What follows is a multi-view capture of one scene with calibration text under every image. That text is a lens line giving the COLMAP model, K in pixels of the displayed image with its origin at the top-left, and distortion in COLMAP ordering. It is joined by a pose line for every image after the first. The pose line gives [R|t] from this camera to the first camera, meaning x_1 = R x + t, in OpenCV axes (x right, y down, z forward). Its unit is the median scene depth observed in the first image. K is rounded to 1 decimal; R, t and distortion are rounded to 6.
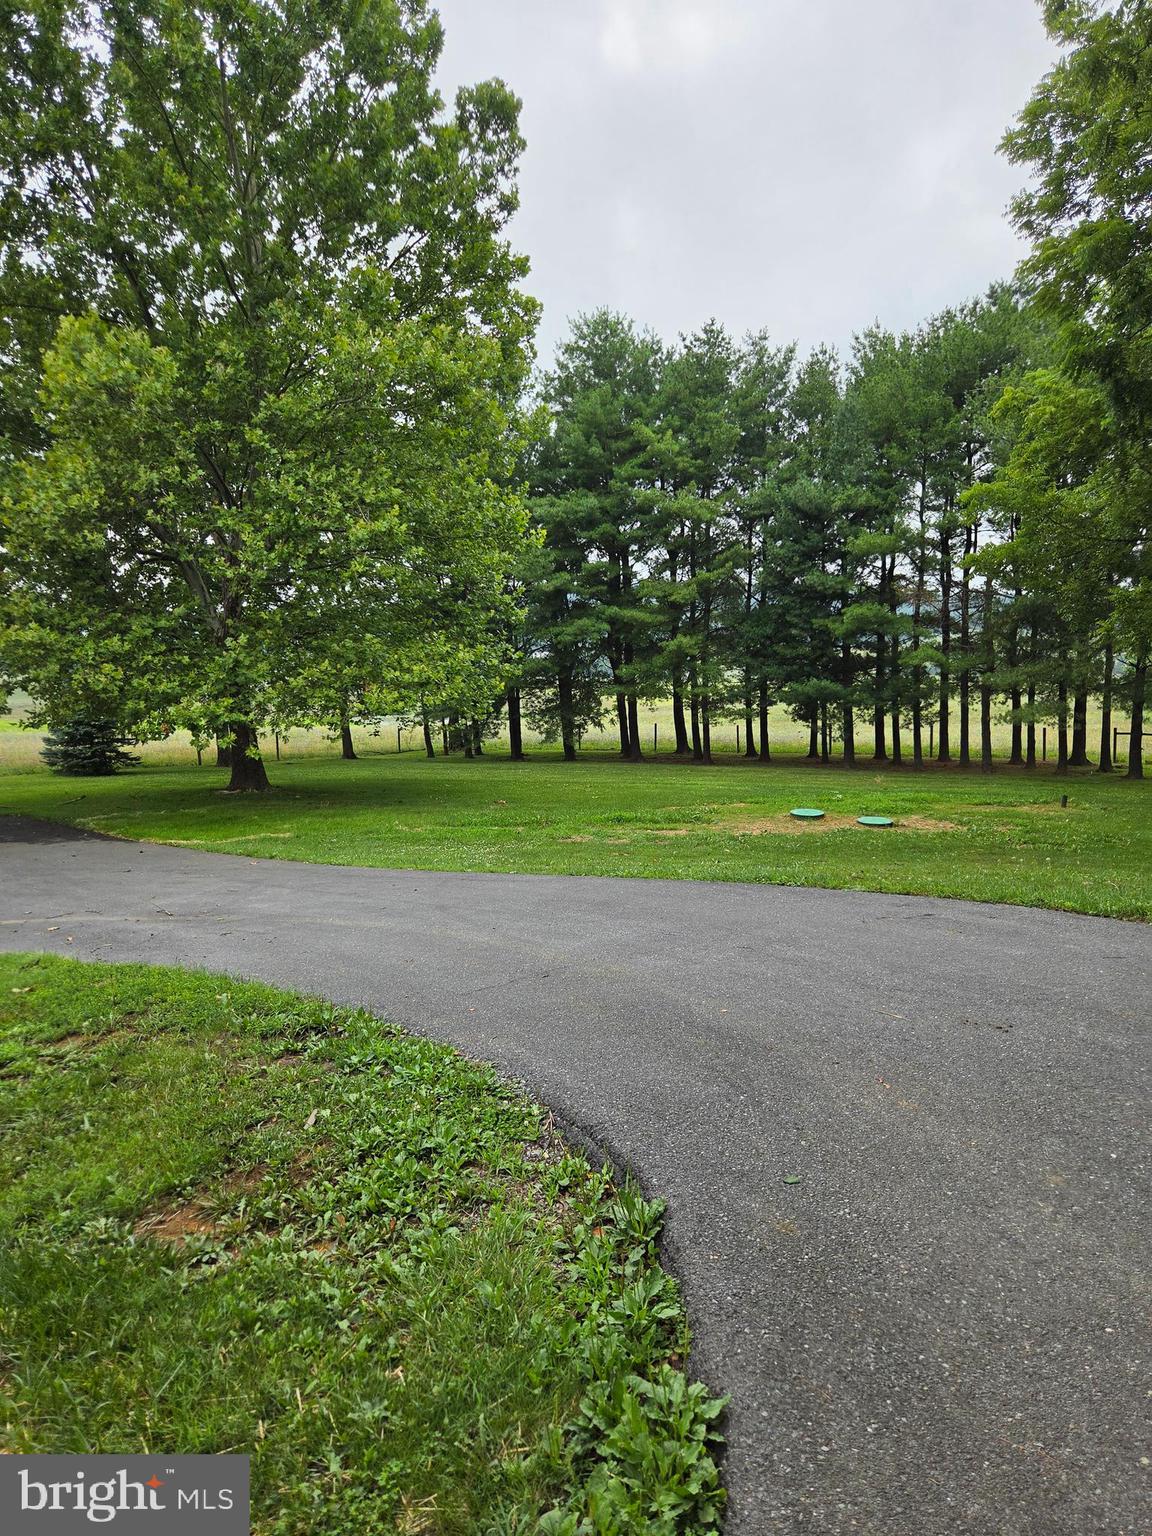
lens RADIAL K [[1010.7, 0, 576.0], [0, 1010.7, 768.0], [0, 0, 1]] dist [0.050170, -0.038440]
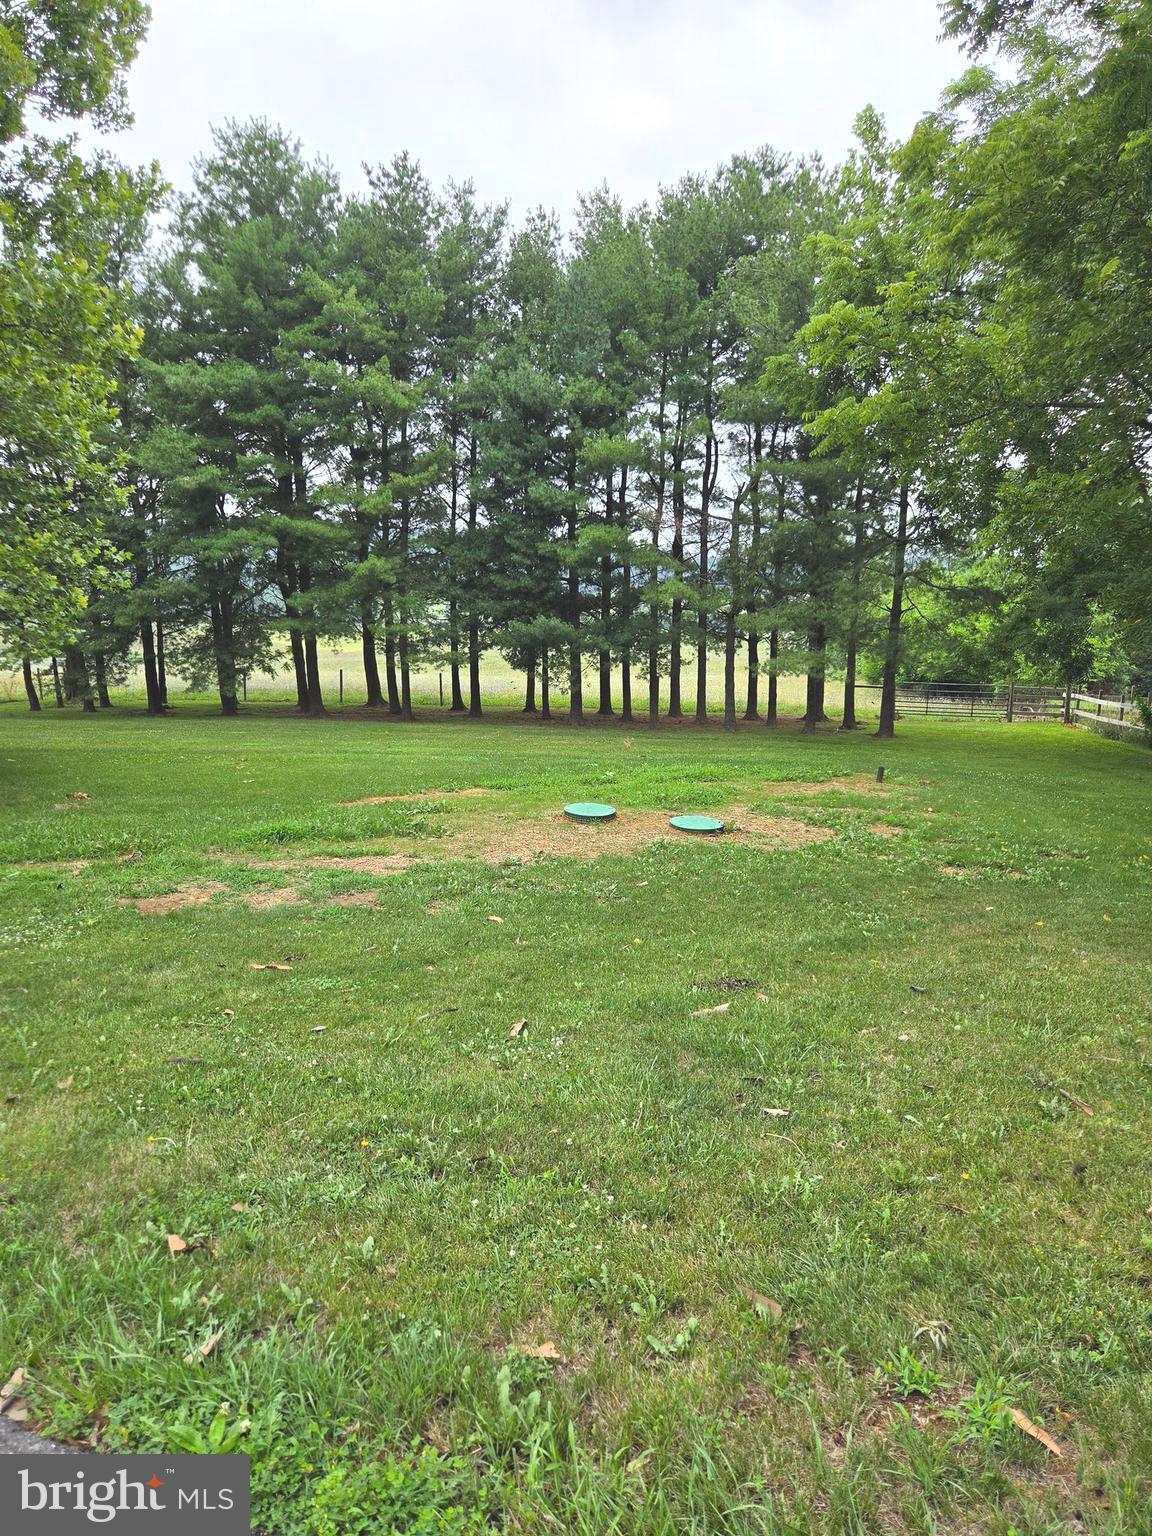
lens RADIAL K [[1010.7, 0, 576.0], [0, 1010.7, 768.0], [0, 0, 1]] dist [0.050170, -0.038440]
pose [[0.953341, -0.017278, 0.301400, 0.013201], [0.001991, 0.998699, 0.050954, -0.006903], [-0.301889, -0.047976, 0.952135, 0.185373]]
